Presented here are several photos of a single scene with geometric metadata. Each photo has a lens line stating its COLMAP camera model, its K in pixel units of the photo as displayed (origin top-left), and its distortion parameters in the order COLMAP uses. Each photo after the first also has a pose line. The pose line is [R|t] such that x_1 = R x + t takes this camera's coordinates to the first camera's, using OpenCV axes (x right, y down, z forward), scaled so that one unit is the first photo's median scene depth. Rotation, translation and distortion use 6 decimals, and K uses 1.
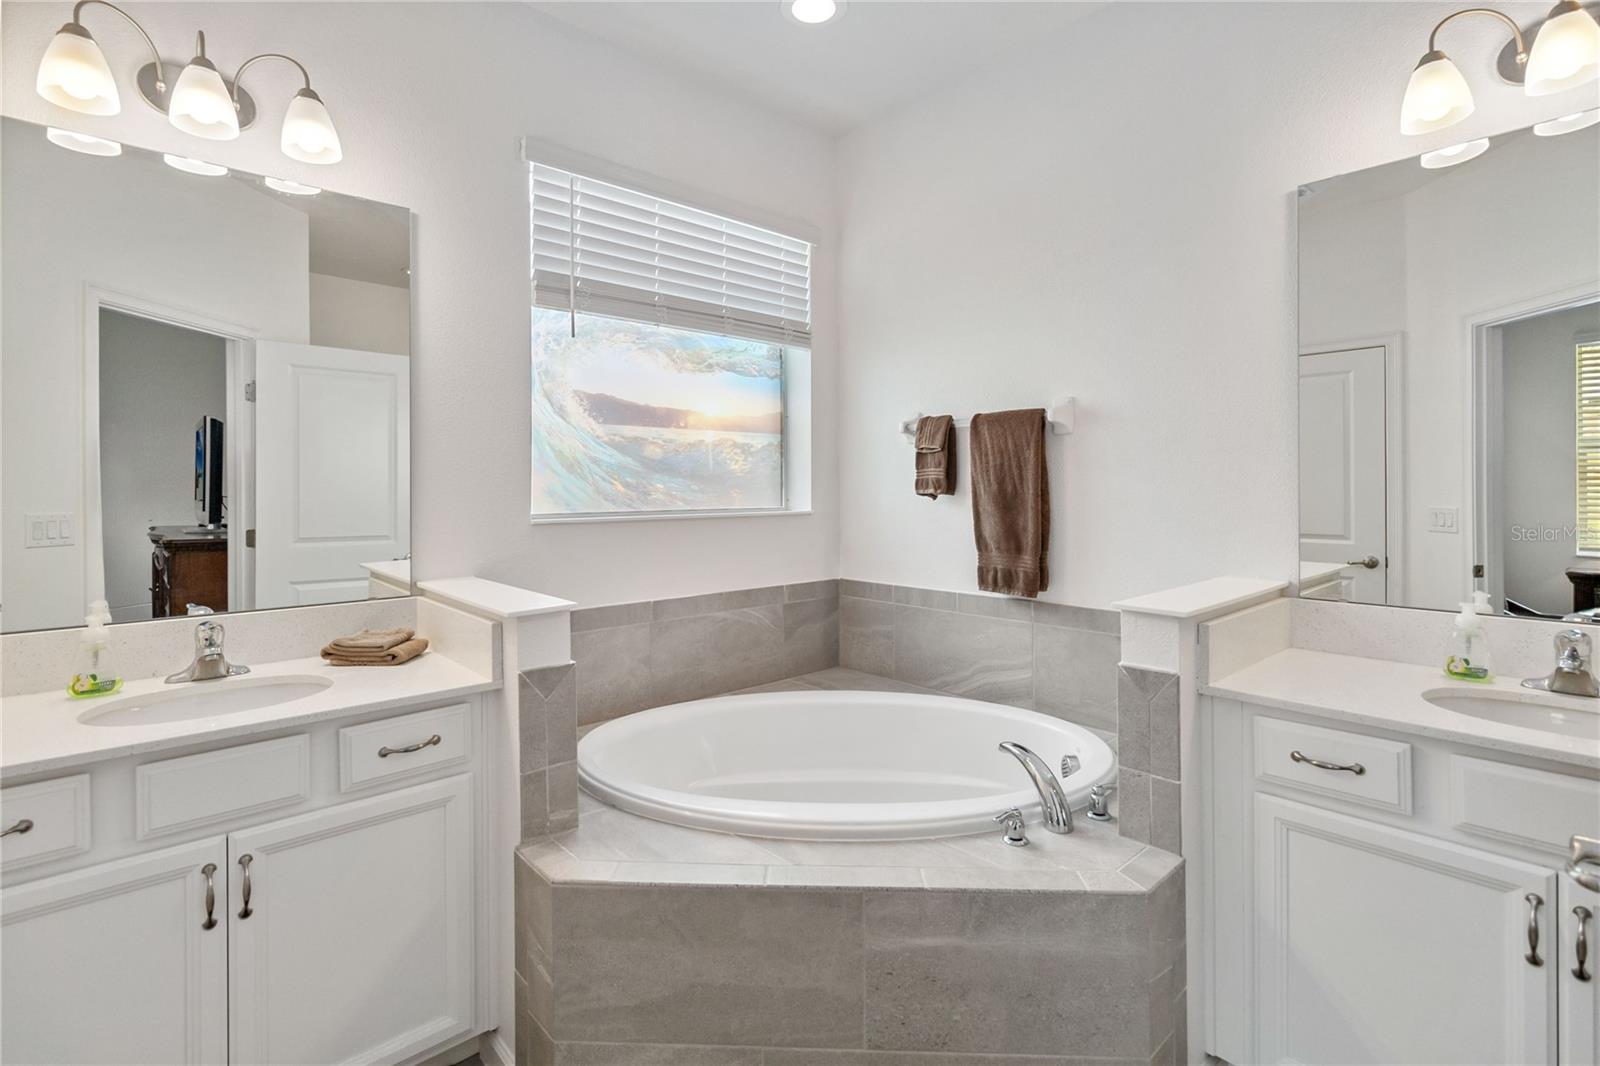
lens RADIAL K [[740.4, 0, 798.6], [0, 740.4, 485.5], [0, 0, 1]] dist [0.001065, 0.000364]
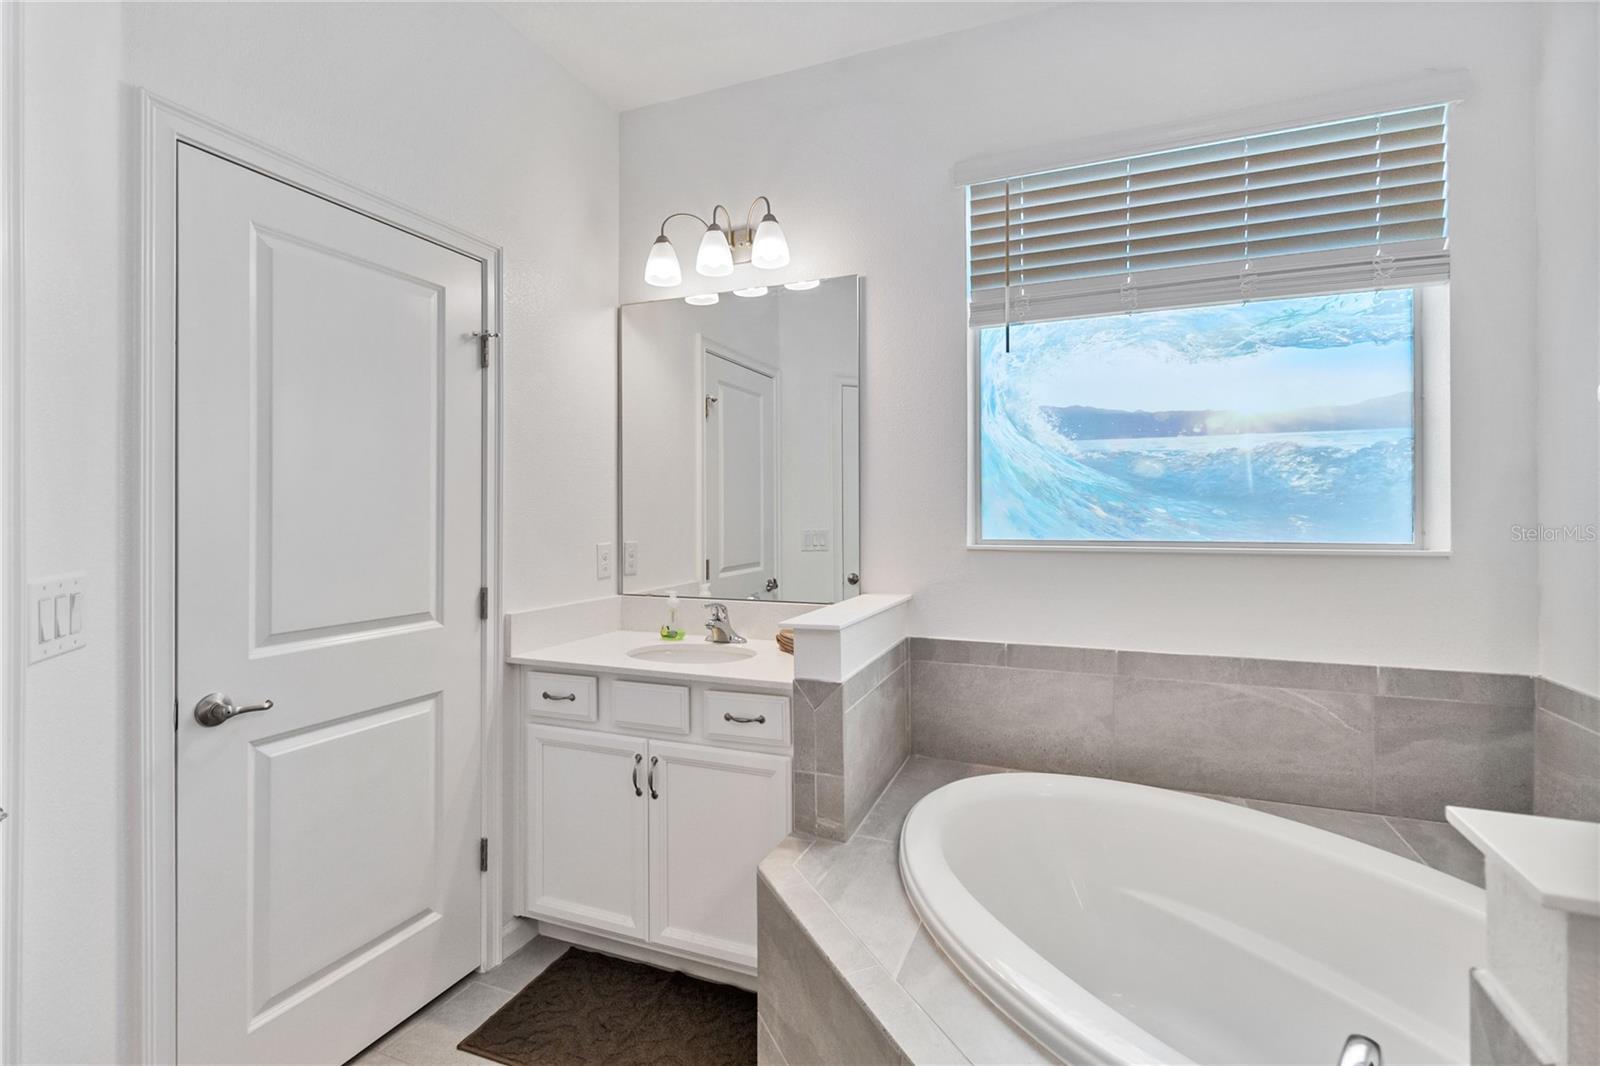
lens RADIAL K [[744.3, 0, 794.1], [0, 744.3, 511.0], [0, 0, 1]] dist [0.003701, 0.000951]
pose [[0.437599, 0.000511, -0.899170, 0.369948], [0.003621, 0.999991, 0.002330, -0.002038], [0.899163, -0.004276, 0.437593, 0.297484]]
